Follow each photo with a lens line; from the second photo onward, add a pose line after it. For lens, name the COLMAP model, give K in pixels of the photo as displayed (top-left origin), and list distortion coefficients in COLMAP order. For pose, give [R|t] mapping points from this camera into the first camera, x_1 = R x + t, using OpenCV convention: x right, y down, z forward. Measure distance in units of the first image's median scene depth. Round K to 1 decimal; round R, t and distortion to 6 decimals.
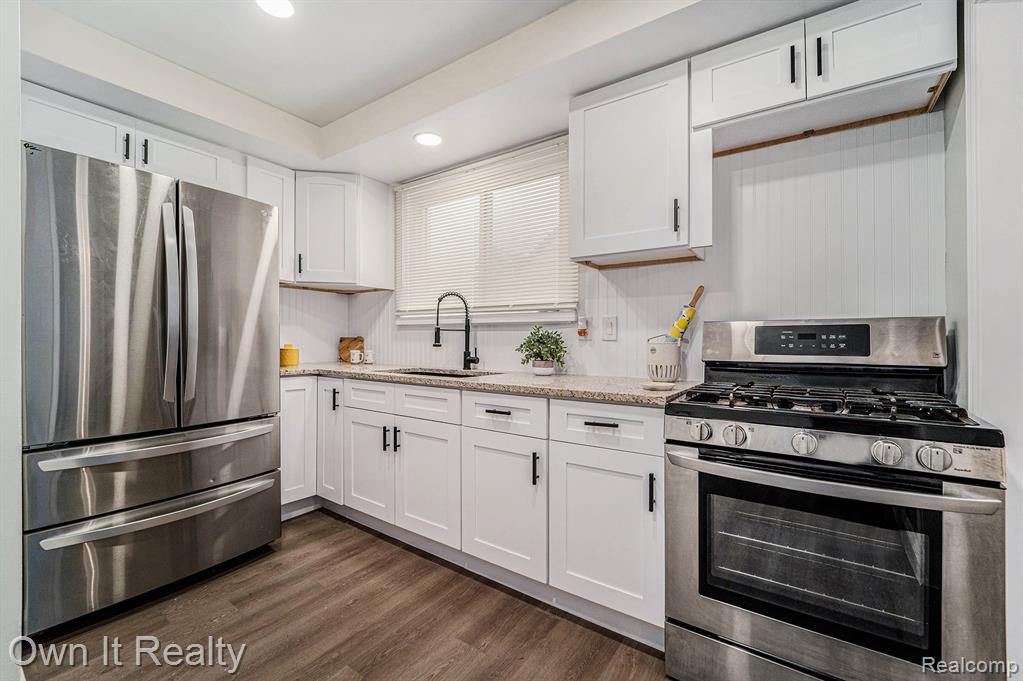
lens RADIAL K [[420.9, 0, 513.0], [0, 420.9, 320.2], [0, 0, 1]] dist [-0.020130, -0.000401]
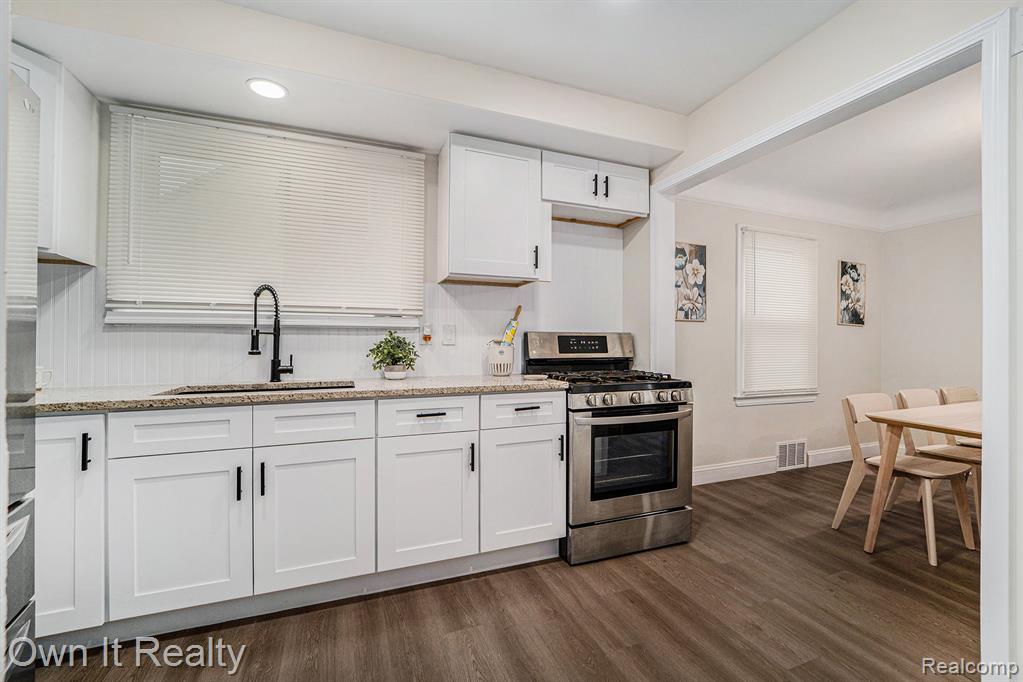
lens RADIAL K [[420.9, 0, 513.0], [0, 420.9, 320.7], [0, 0, 1]] dist [-0.020130, -0.000401]
pose [[0.551734, 0.040104, 0.833055, -0.809217], [-0.036514, 0.999047, -0.023911, 0.002835], [-0.833221, -0.017226, 0.552672, 0.260288]]
